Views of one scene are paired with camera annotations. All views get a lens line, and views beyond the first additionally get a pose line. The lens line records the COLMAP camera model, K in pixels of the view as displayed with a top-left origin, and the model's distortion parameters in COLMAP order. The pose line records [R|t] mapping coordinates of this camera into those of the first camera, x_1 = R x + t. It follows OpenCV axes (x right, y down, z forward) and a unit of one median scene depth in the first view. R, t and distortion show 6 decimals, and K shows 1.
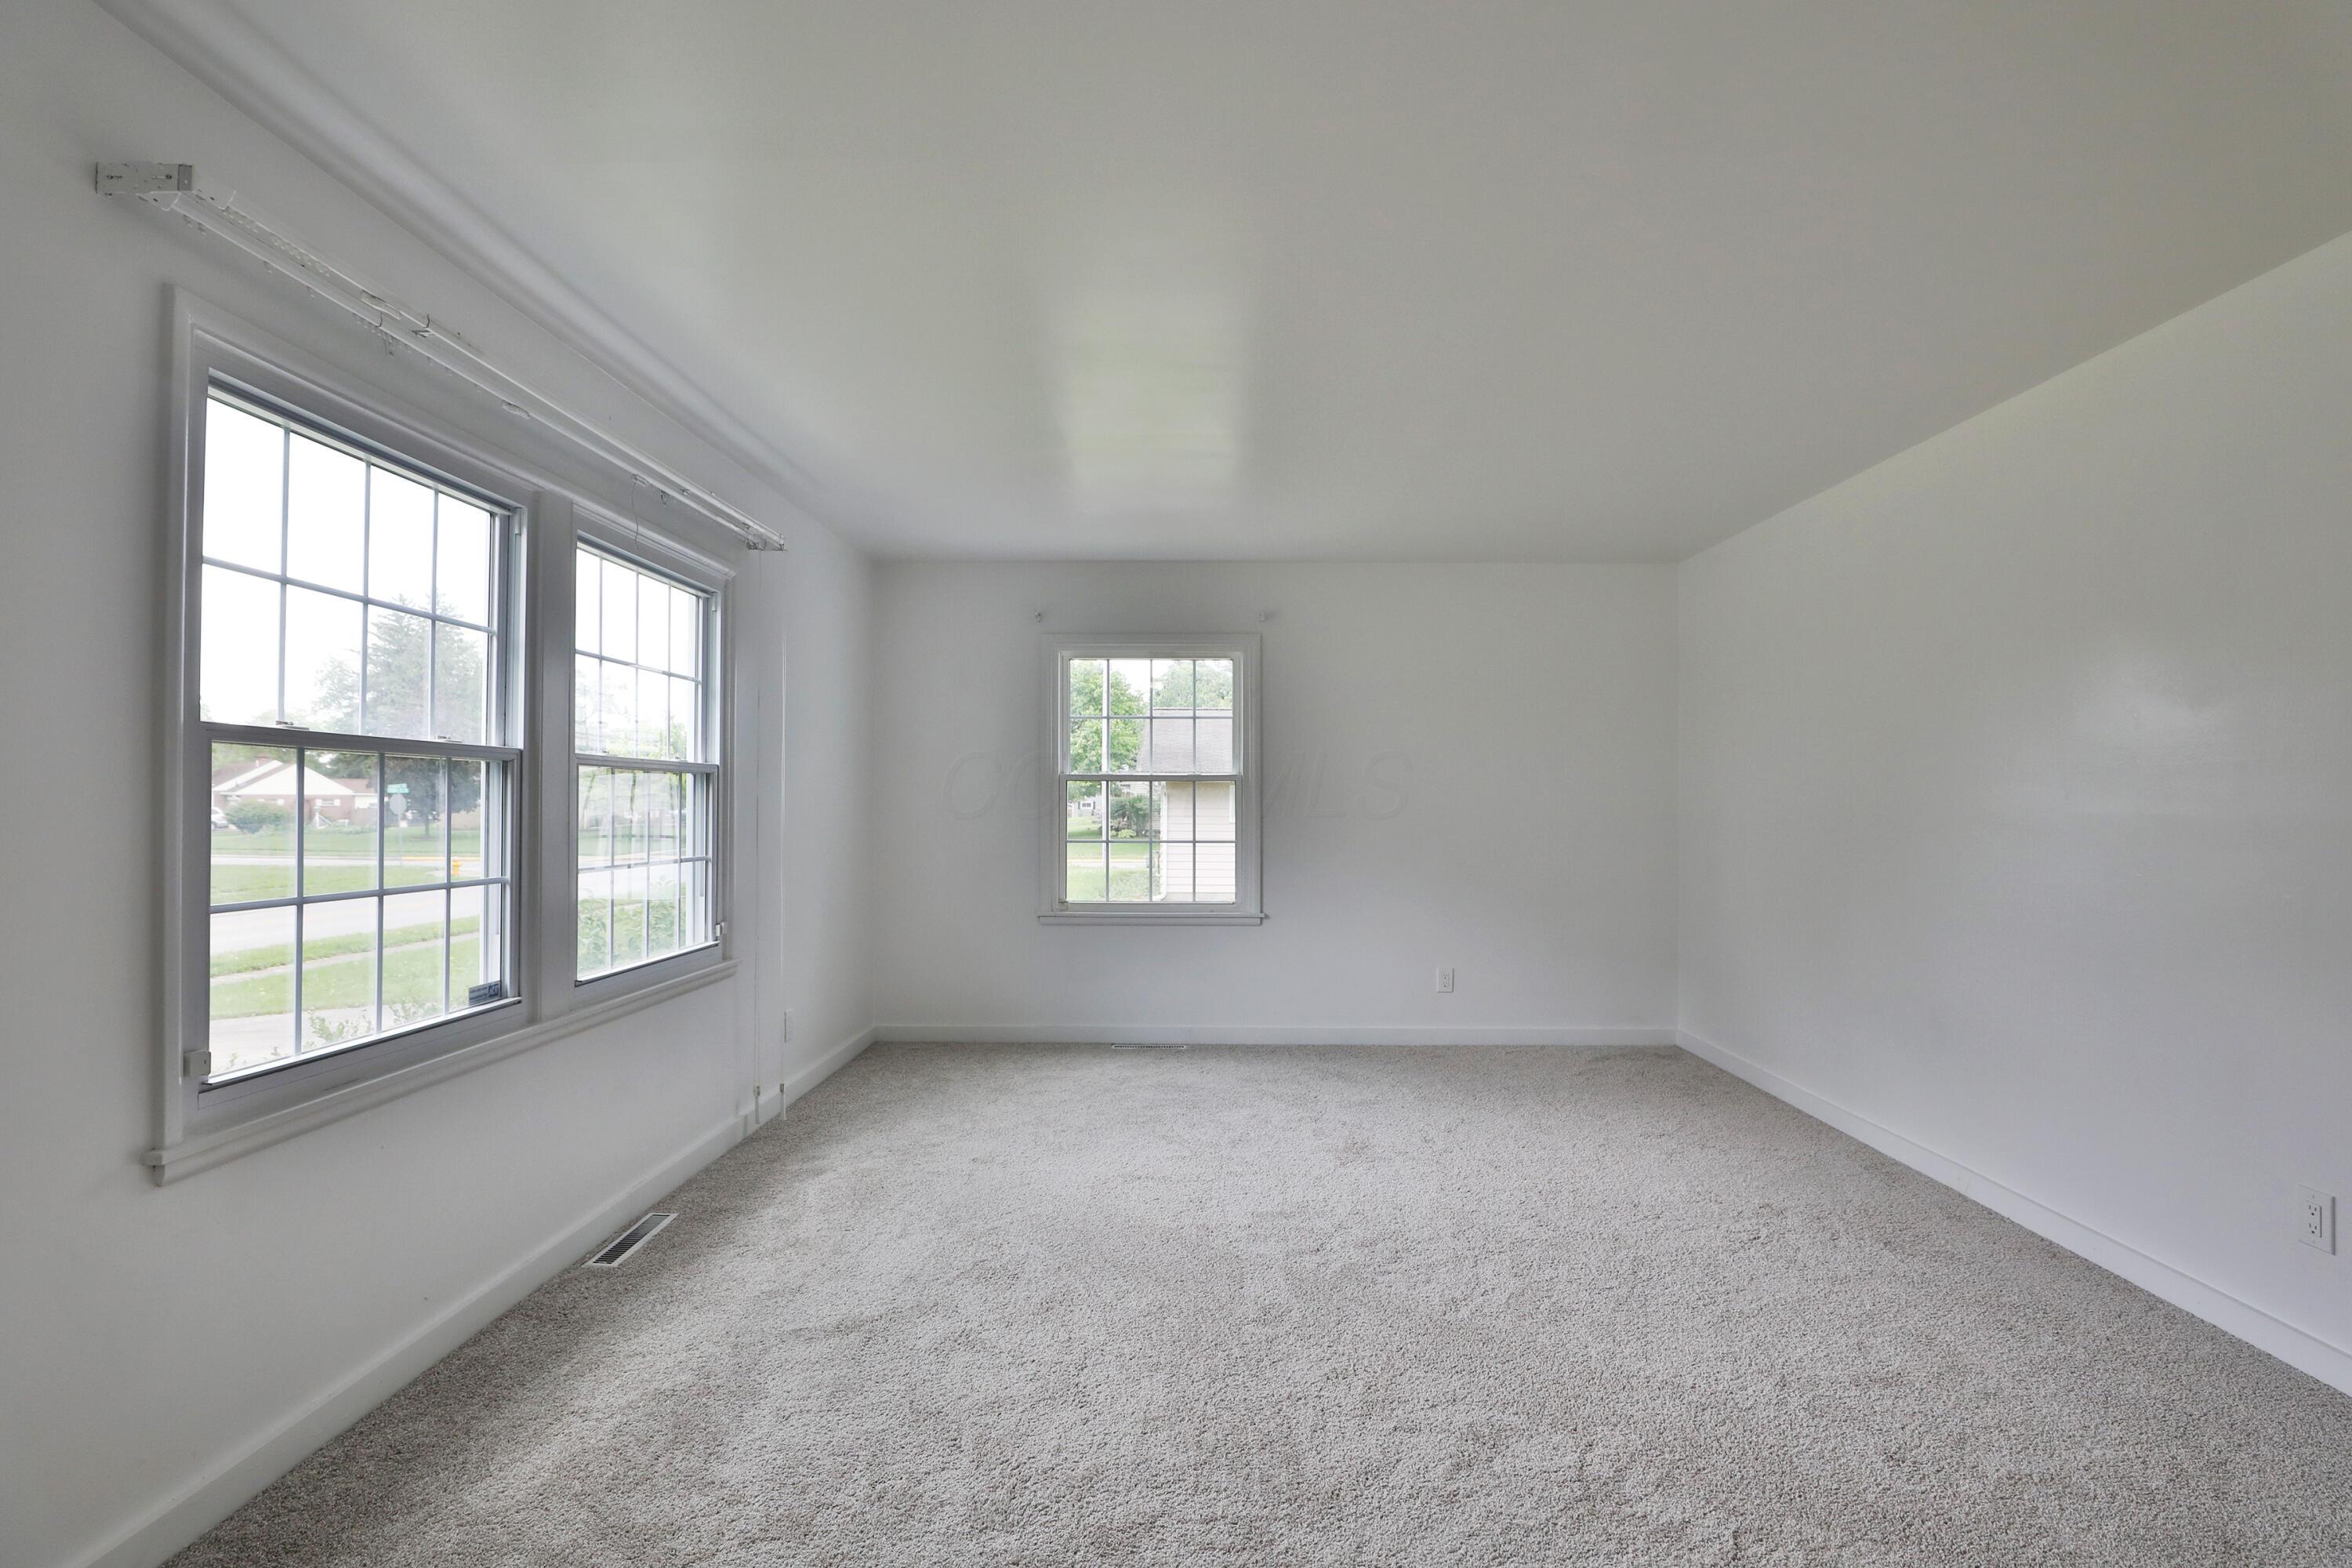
lens RADIAL K [[1136.7, 0, 1196.1], [0, 1136.7, 783.6], [0, 0, 1]] dist [-0.045103, 0.013300]
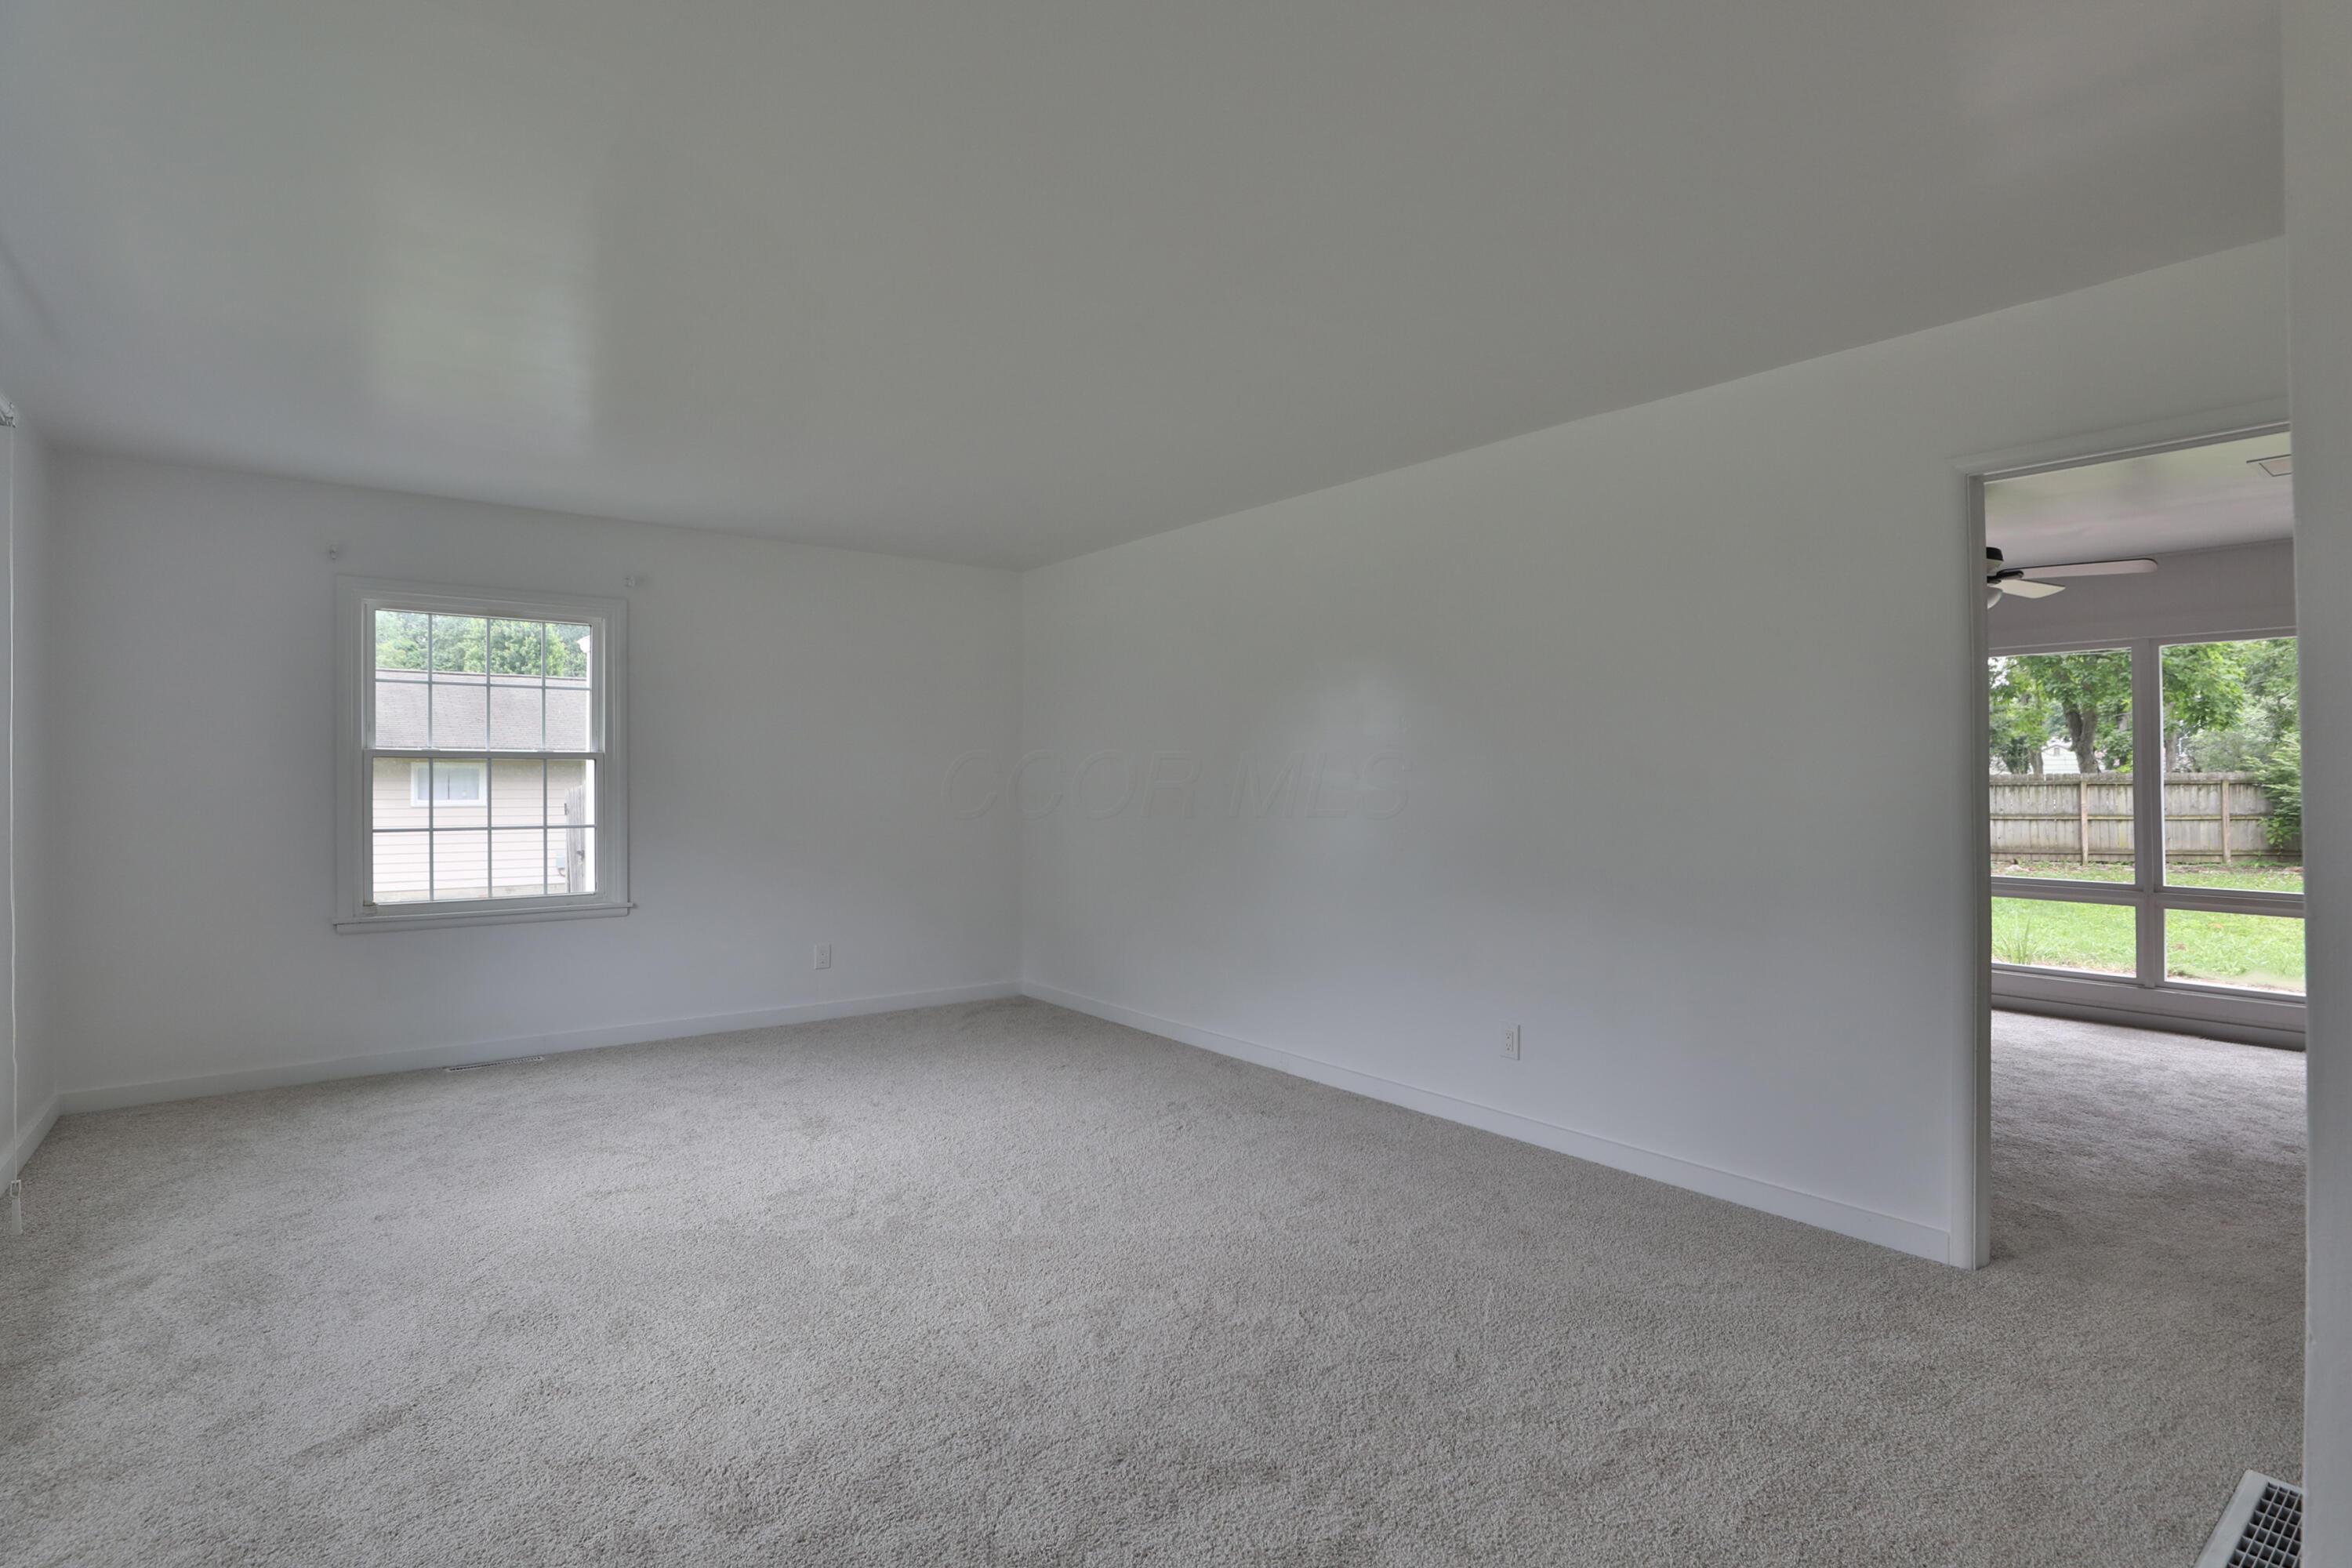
lens RADIAL K [[1136.7, 0, 1189.9], [0, 1136.7, 778.2], [0, 0, 1]] dist [-0.045103, 0.013300]
pose [[0.779223, -0.000626, 0.626747, -0.244596], [-0.008001, 0.999908, 0.010946, -0.001415], [-0.626696, -0.013544, 0.779146, 0.003030]]
